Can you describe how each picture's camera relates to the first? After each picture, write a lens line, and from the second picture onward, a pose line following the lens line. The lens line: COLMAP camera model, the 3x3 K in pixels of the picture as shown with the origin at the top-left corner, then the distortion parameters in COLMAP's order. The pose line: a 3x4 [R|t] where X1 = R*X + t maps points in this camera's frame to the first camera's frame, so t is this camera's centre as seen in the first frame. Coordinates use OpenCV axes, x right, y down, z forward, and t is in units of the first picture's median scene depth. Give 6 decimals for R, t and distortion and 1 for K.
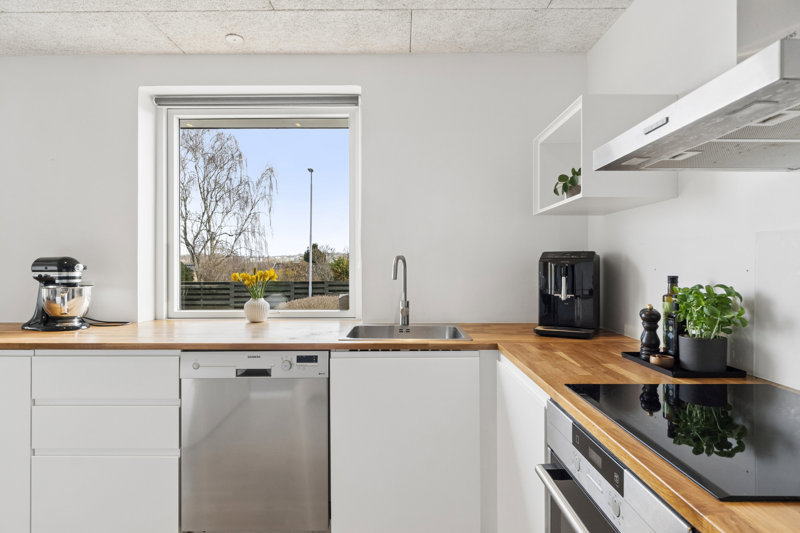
lens RADIAL K [[488.4, 0, 400.0], [0, 488.4, 266.5], [0, 0, 1]] dist [0.000989, 0.000305]
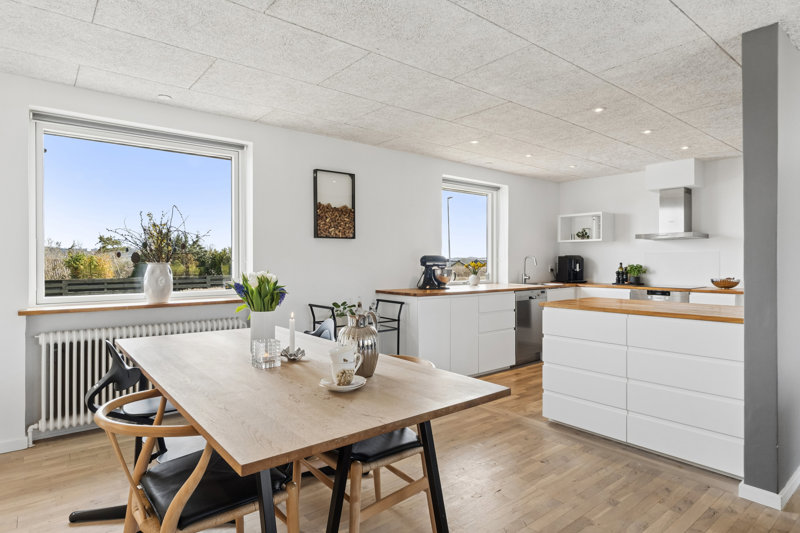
lens RADIAL K [[462.4, 0, 400.0], [0, 462.4, 266.5], [0, 0, 1]] dist [0.000228, 0.001149]
pose [[0.778913, -0.003630, 0.627122, -2.165596], [0.000919, 0.999989, 0.004647, 0.020976], [-0.627131, -0.003044, 0.778907, -0.526457]]
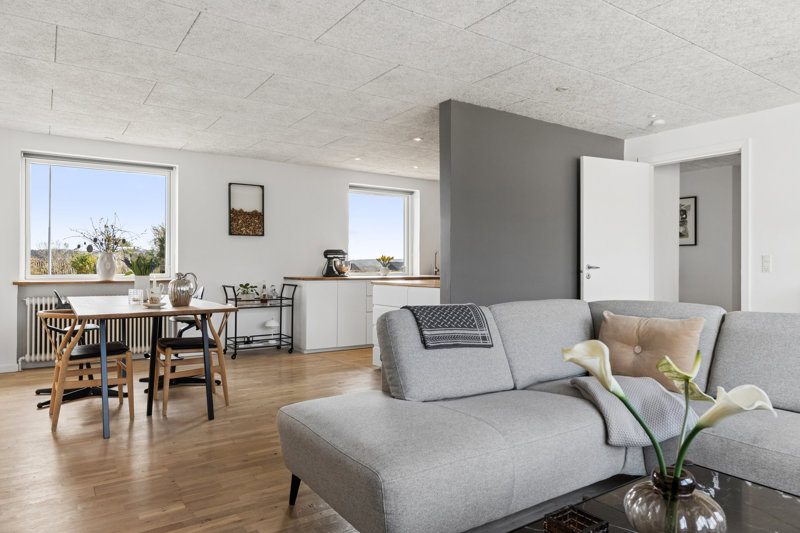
lens RADIAL K [[520.4, 0, 386.5], [0, 520.4, 266.6], [0, 0, 1]] dist [0.008864, 0.000014]
pose [[0.832190, 0.002485, 0.554485, -2.098977], [-0.000731, 0.999994, -0.003385, 0.086282], [-0.554490, 0.002411, 0.832187, -1.576271]]
